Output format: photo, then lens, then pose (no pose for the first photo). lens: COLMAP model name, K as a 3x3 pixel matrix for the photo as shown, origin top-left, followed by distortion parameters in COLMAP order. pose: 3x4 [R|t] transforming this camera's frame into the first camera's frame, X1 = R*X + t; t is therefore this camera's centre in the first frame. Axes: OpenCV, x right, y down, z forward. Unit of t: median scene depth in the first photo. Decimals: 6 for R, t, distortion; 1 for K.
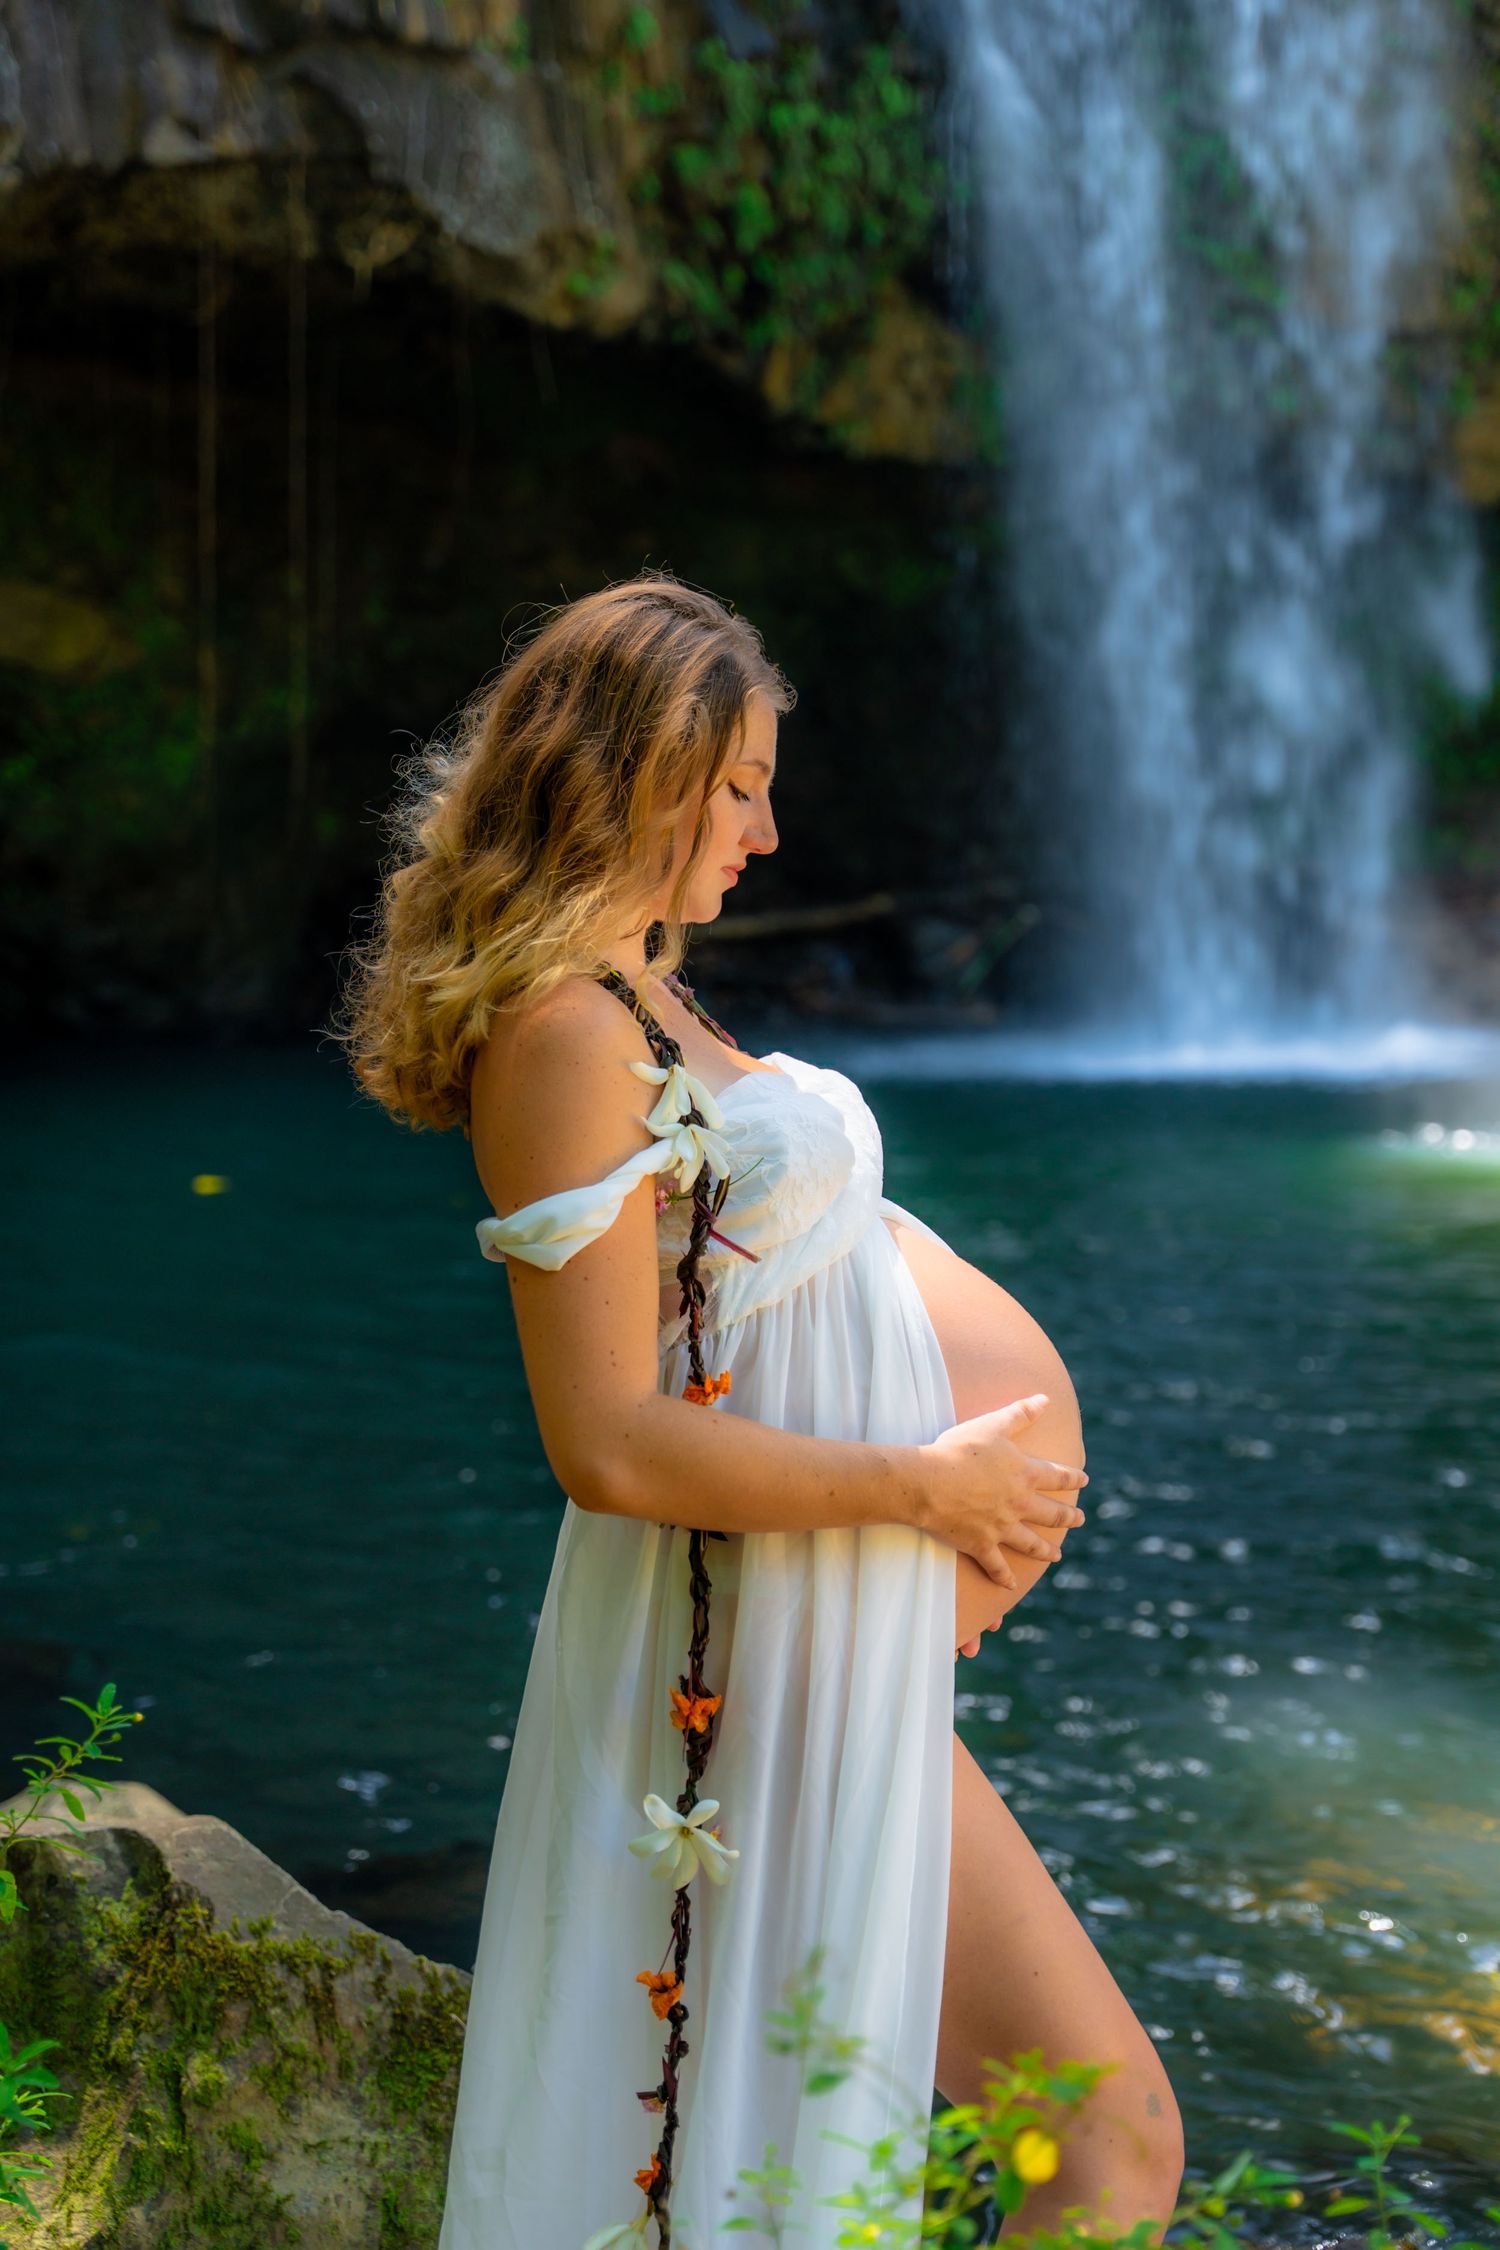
lens RADIAL K [[3663.1, 0, 749.8], [0, 3663.1, 1111.4], [0, 0, 1]] dist [0.039847, 0.000000]
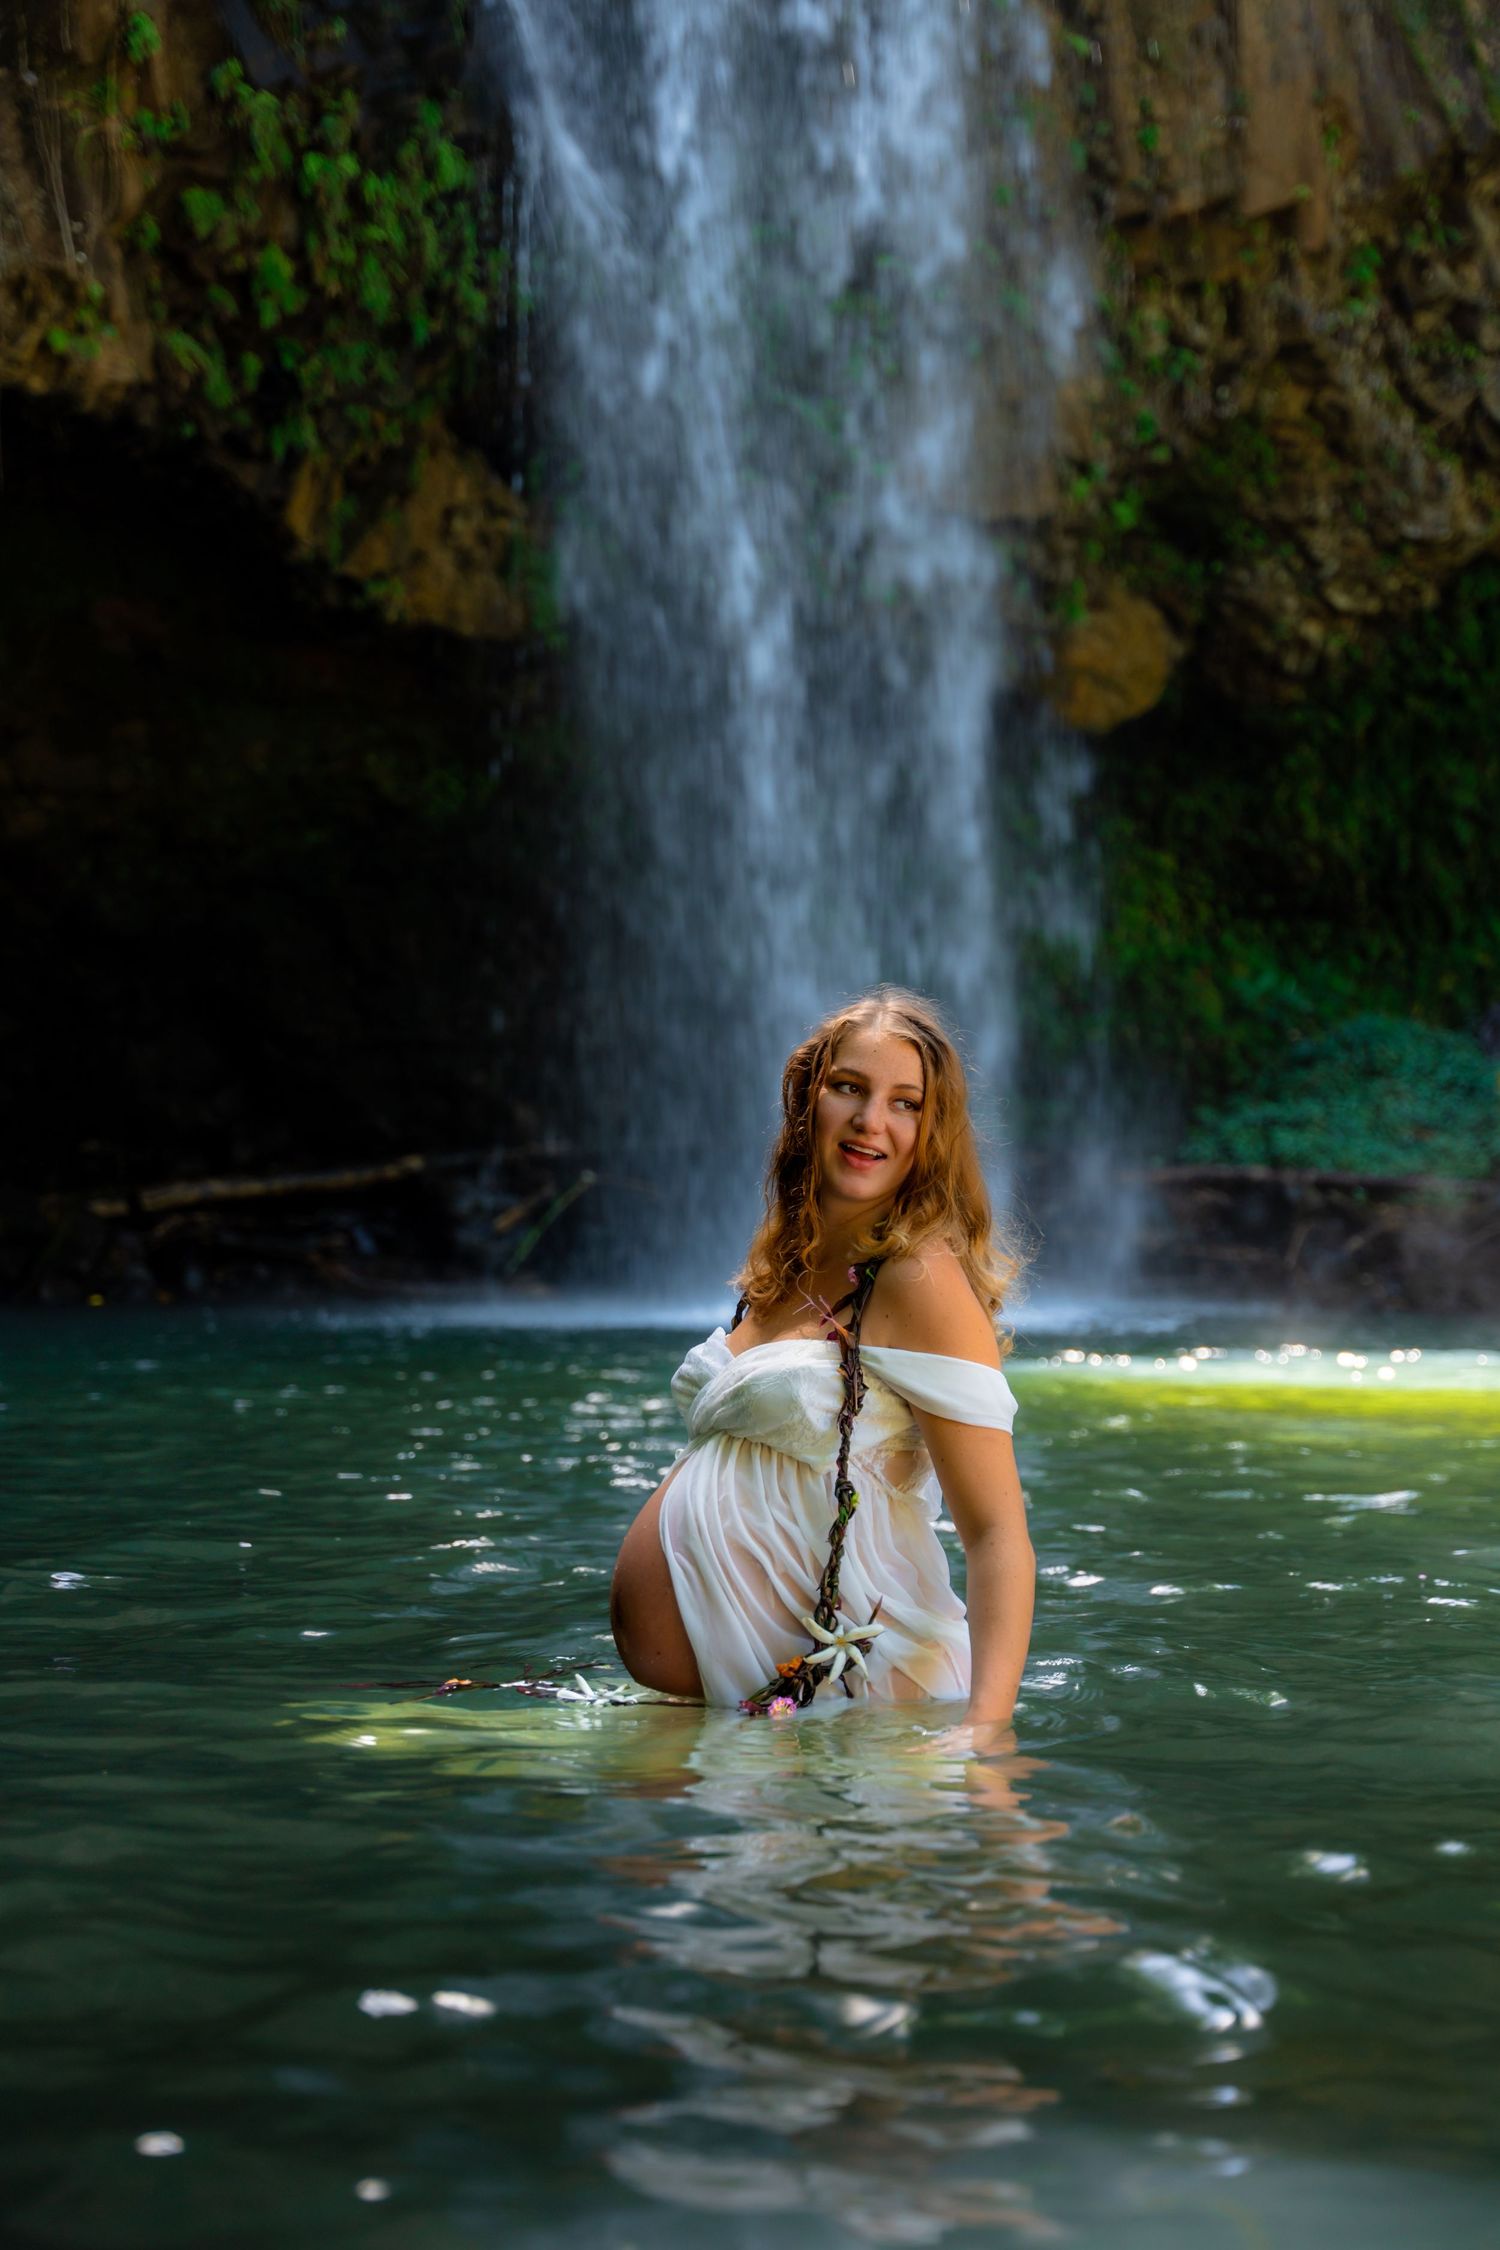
lens RADIAL K [[3743.8, 0, 750.5], [0, 3743.8, 1123.5], [0, 0, 1]] dist [0.015417, 0.000000]
pose [[0.990846, 0.013279, 0.134345, -0.004396], [0.000662, 0.994661, -0.103198, 0.031728], [-0.134998, 0.102342, 0.985546, 0.184254]]
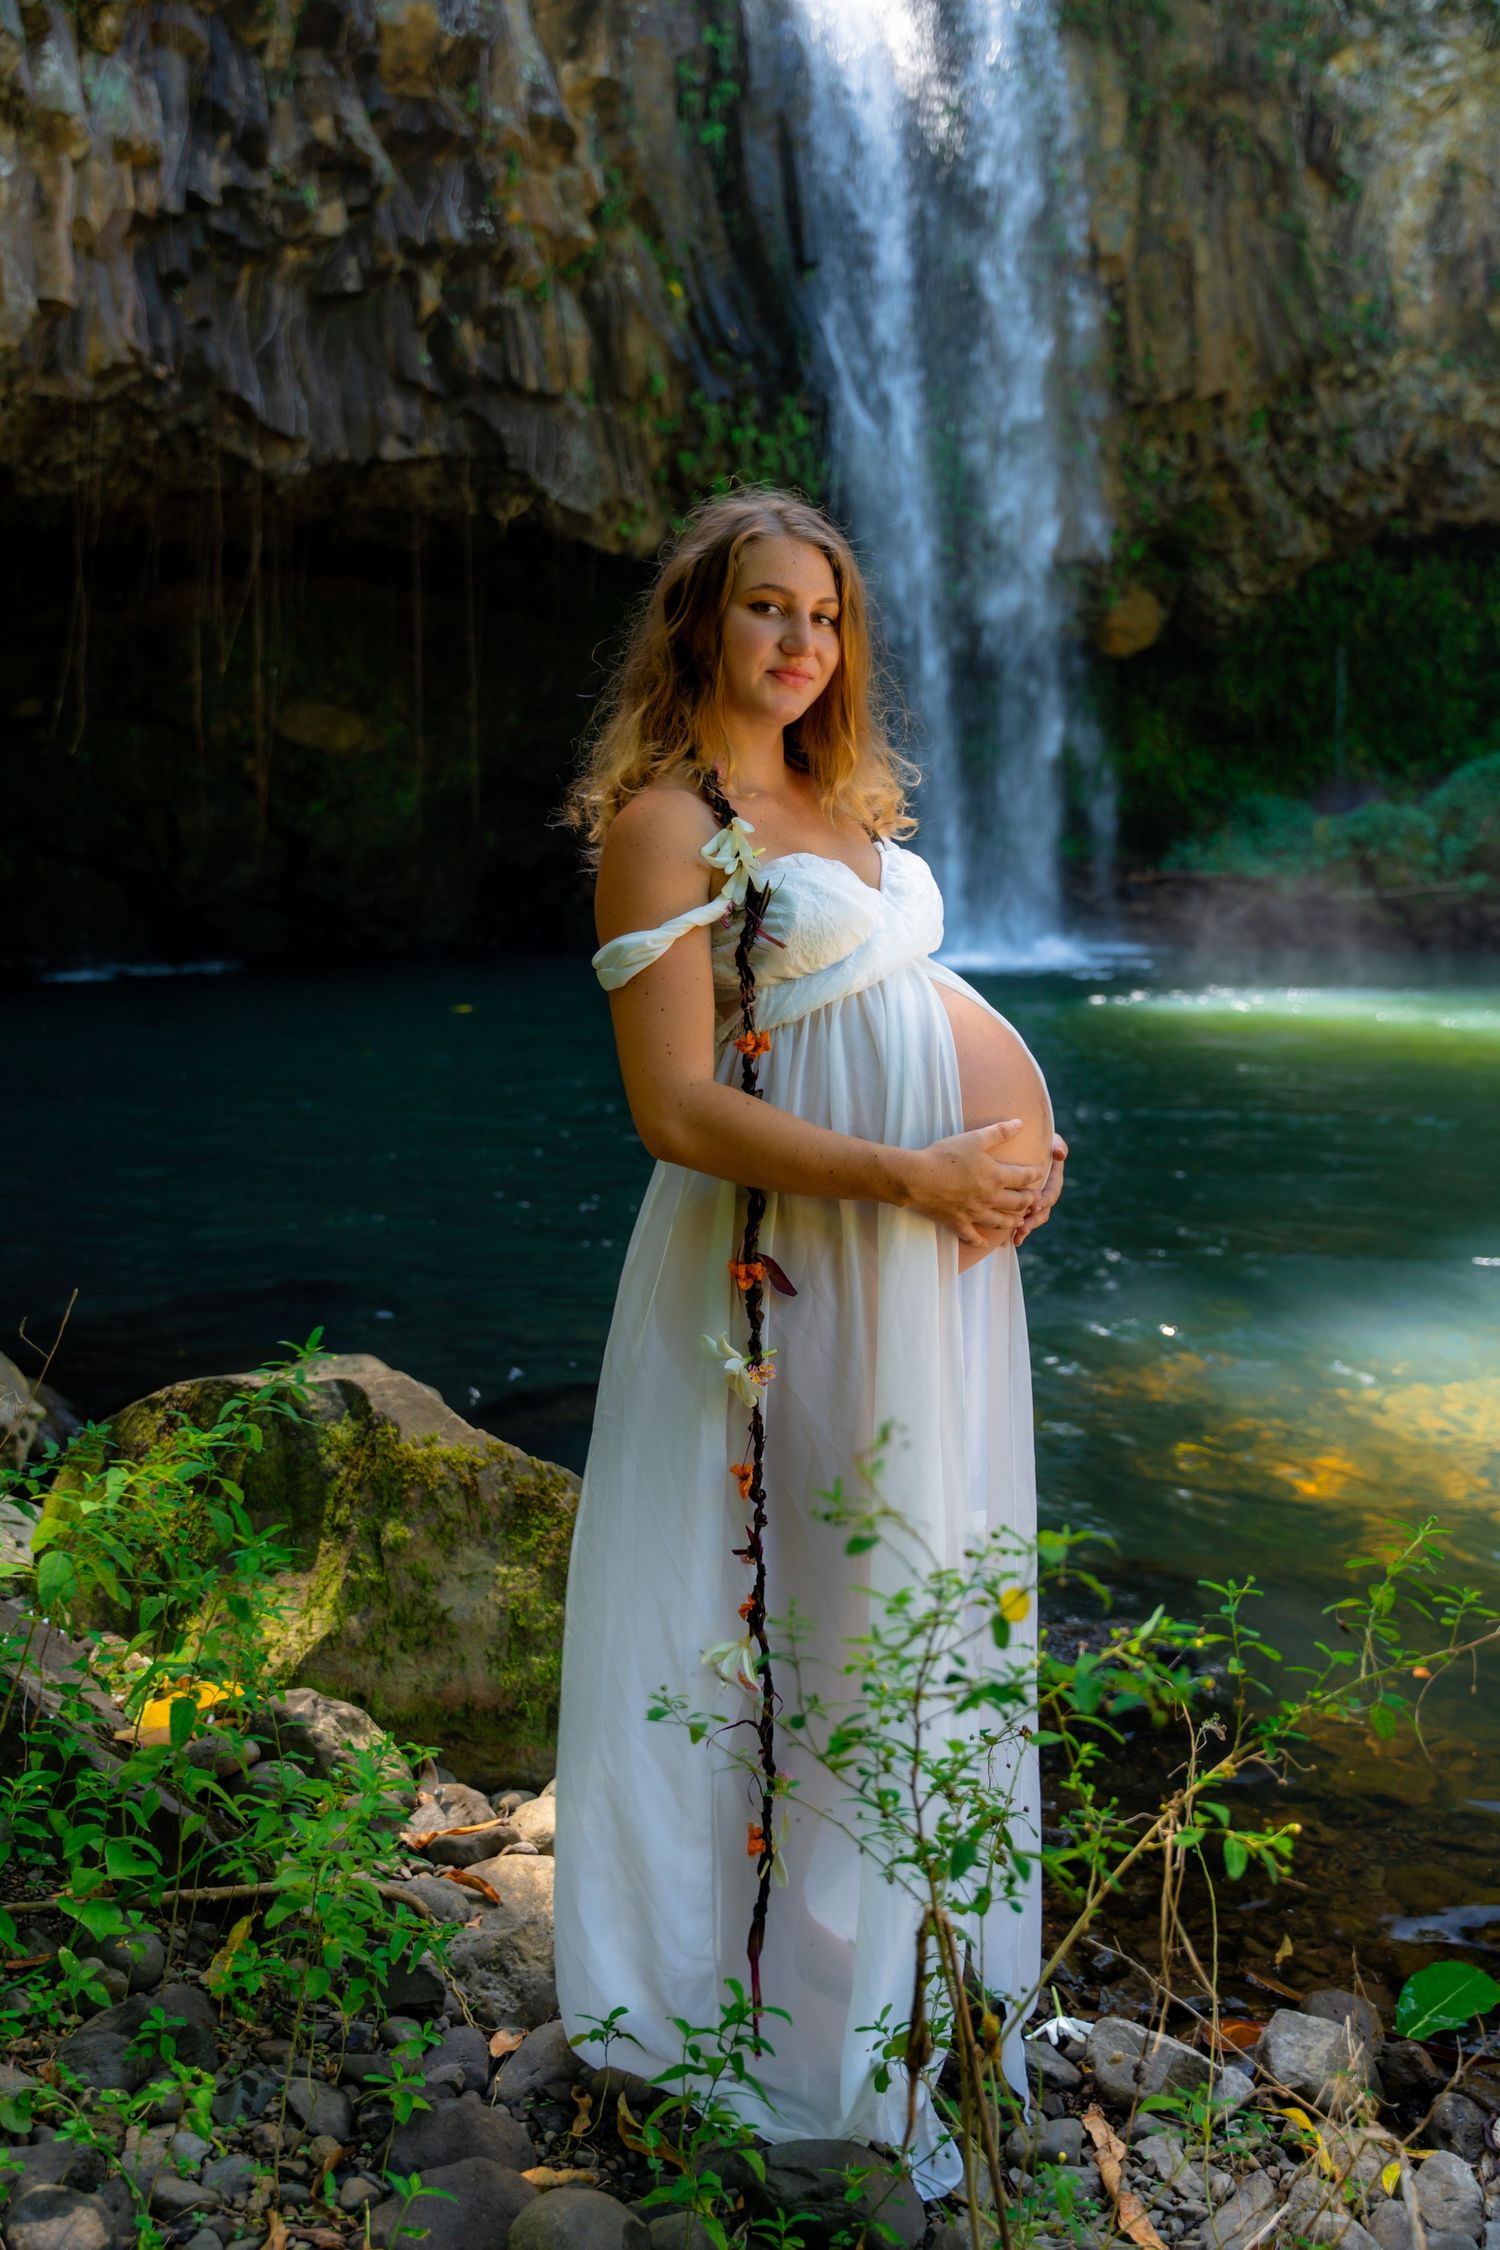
lens RADIAL K [[1965.3, 0, 749.8], [0, 1965.3, 1123.5], [0, 0, 1]] dist [-0.000559, 0.003366]
pose [[0.999870, -0.008360, 0.013791, -0.000939], [0.007484, 0.998024, 0.062379, 0.004935], [-0.014285, -0.062267, 0.997957, 0.023295]]
